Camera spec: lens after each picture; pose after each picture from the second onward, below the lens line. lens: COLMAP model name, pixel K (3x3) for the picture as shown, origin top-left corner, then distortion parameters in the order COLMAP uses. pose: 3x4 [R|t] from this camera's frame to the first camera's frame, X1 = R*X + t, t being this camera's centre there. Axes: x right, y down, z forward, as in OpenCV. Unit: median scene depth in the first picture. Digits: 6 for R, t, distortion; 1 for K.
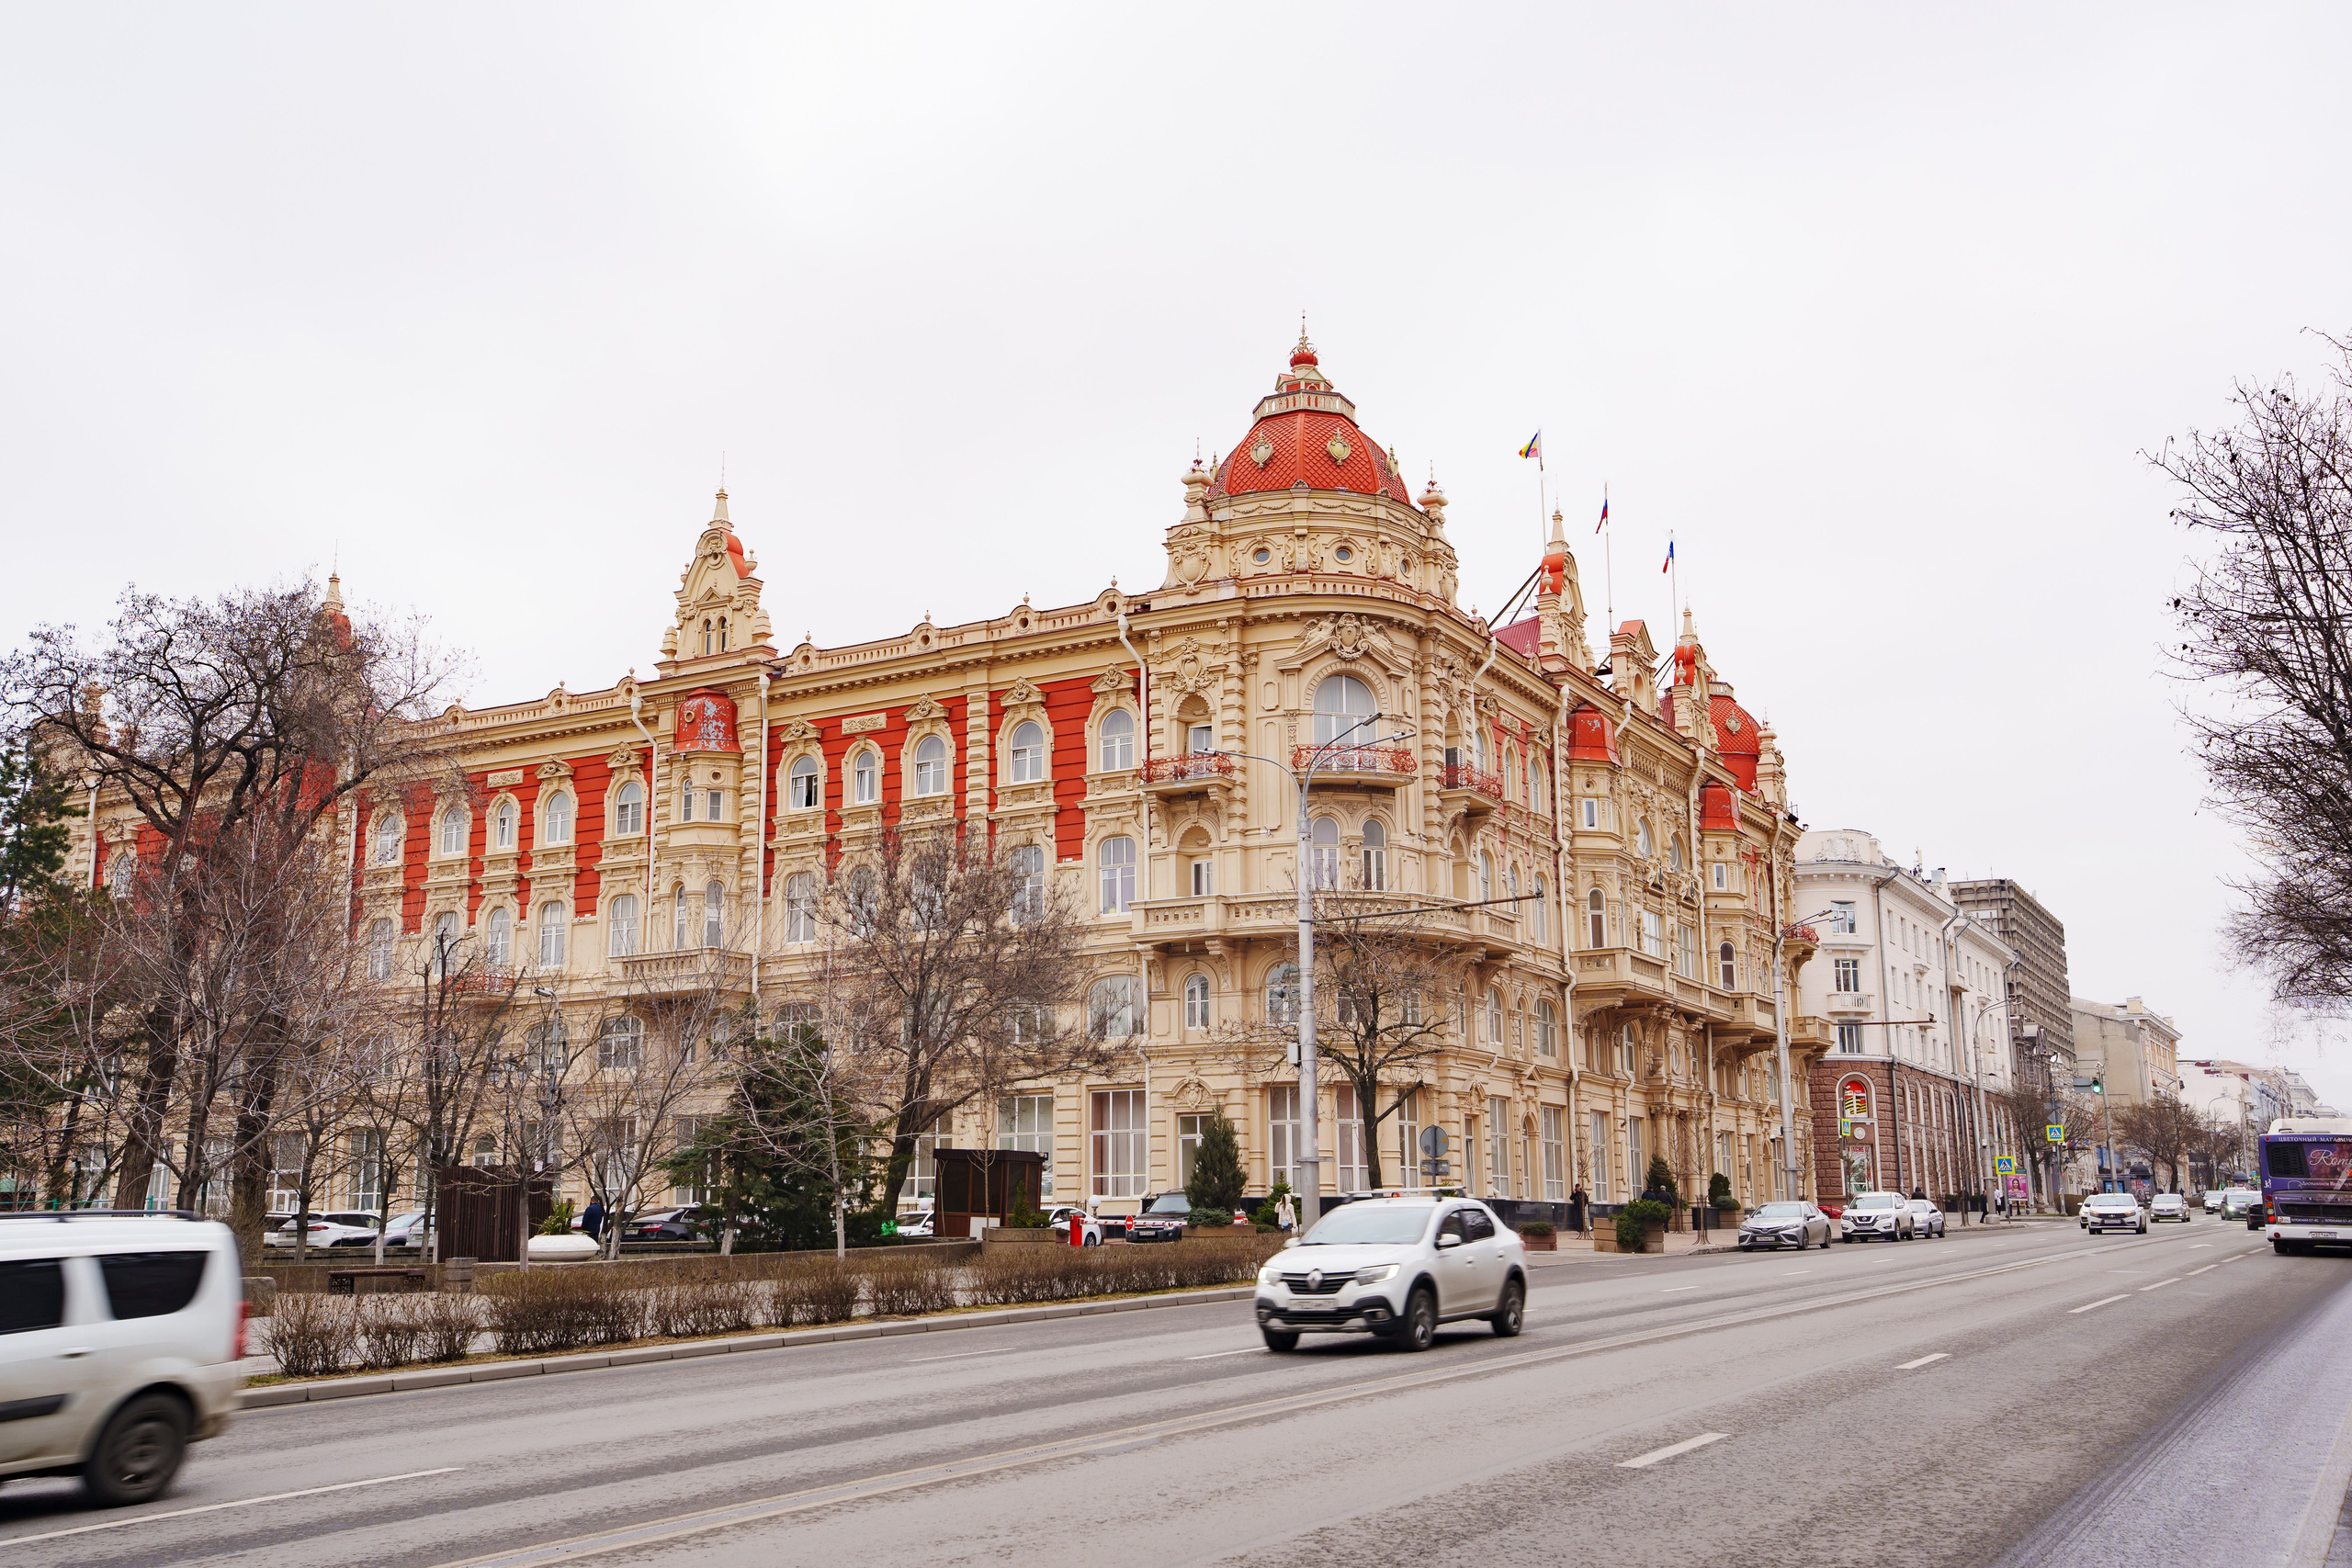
lens RADIAL K [[2184.6, 0, 1166.5], [0, 2184.6, 790.8], [0, 0, 1]] dist [0.055836, 0.006456]
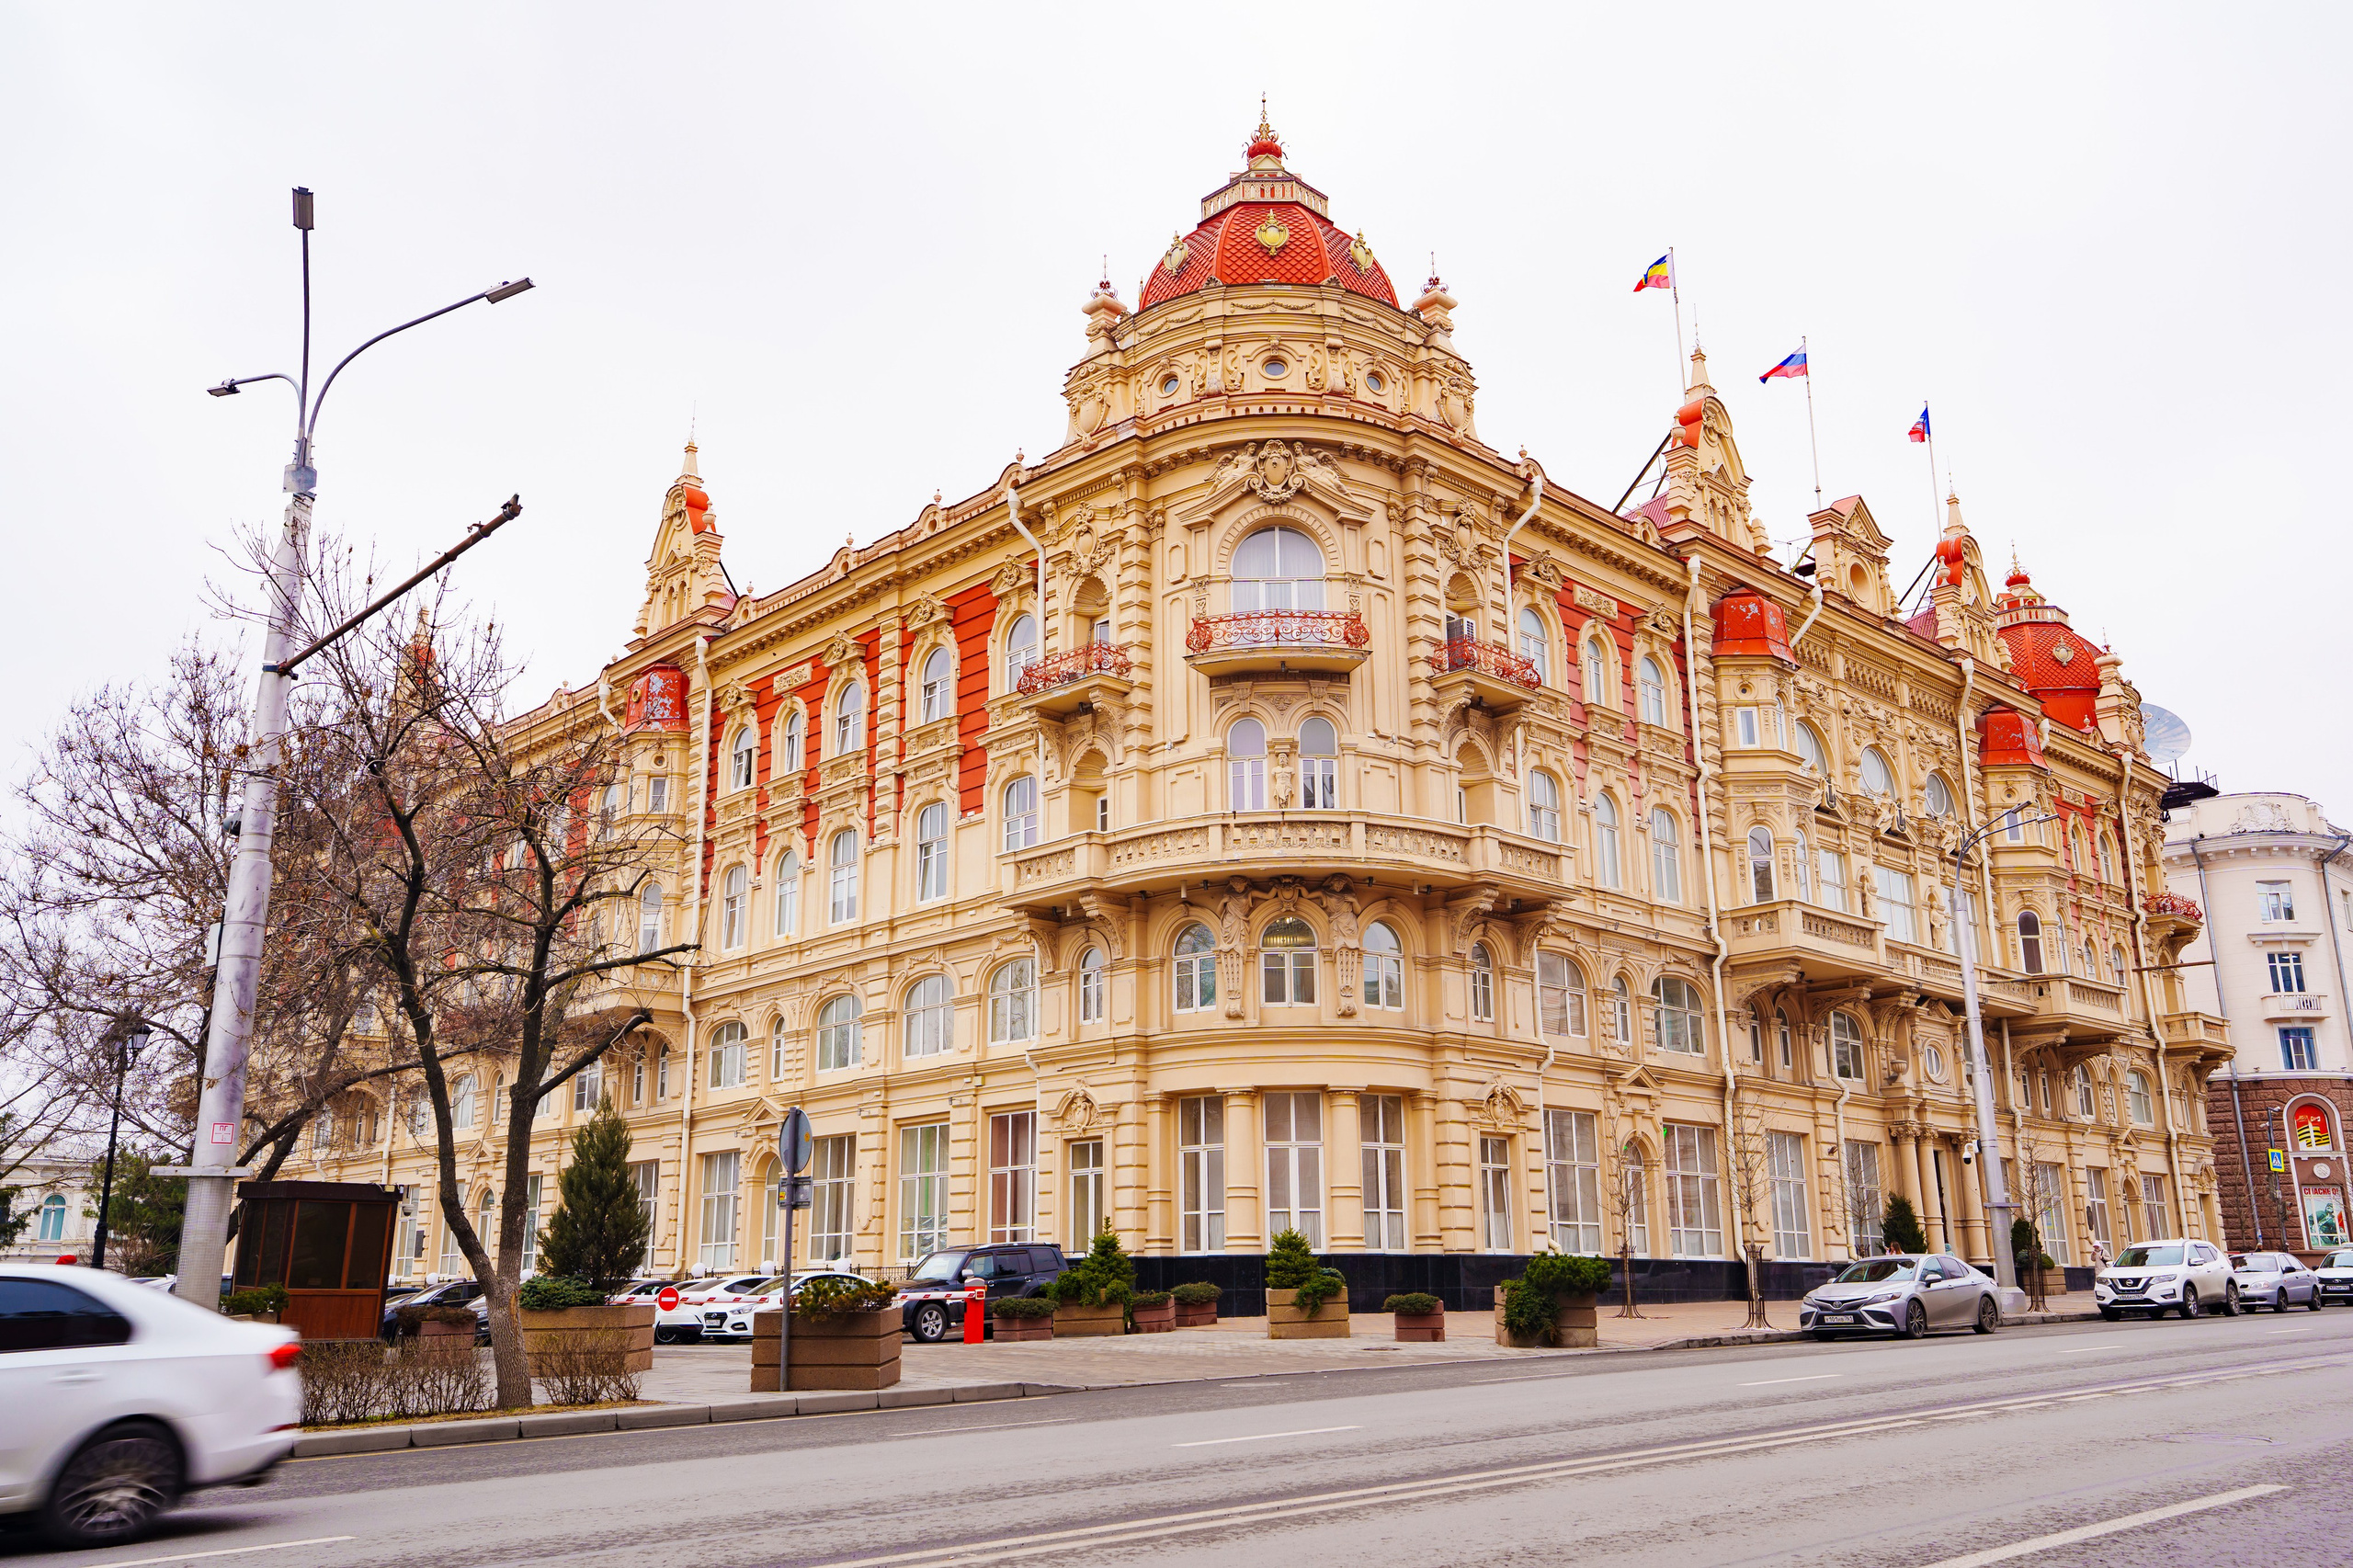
lens RADIAL K [[1912.1, 0, 1184.9], [0, 1912.1, 775.6], [0, 0, 1]] dist [0.003509, 0.034741]
pose [[0.959728, -0.075524, -0.270590, 0.203820], [0.057785, 0.995660, -0.072947, 0.069336], [0.274925, 0.054374, 0.959927, 0.363314]]
